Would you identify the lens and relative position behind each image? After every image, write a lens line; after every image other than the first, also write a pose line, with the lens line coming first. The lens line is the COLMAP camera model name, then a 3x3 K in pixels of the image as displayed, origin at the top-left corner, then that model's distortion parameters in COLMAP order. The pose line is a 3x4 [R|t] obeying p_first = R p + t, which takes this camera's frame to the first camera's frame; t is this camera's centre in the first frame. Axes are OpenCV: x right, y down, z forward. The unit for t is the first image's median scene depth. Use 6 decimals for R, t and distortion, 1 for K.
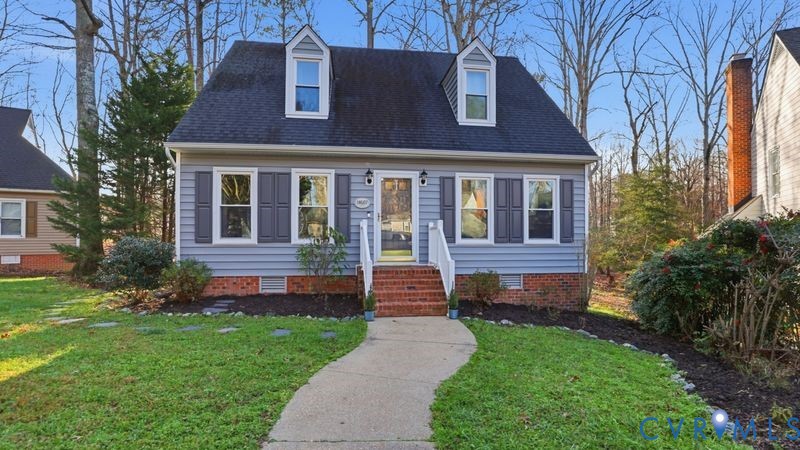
lens RADIAL K [[399.4, 0, 400.0], [0, 399.4, 225.0], [0, 0, 1]] dist [0.001387, -0.000261]
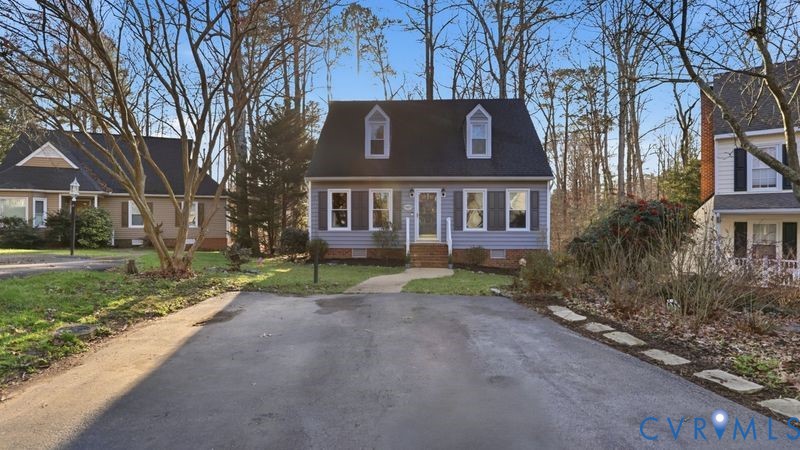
lens RADIAL K [[380.9, 0, 400.0], [0, 380.9, 225.0], [0, 0, 1]] dist [-0.004130, 0.000438]
pose [[0.985455, -0.000601, -0.169937, 0.149743], [0.005472, 0.999587, 0.028199, -0.024554], [0.169850, -0.028719, 0.985051, -0.633831]]
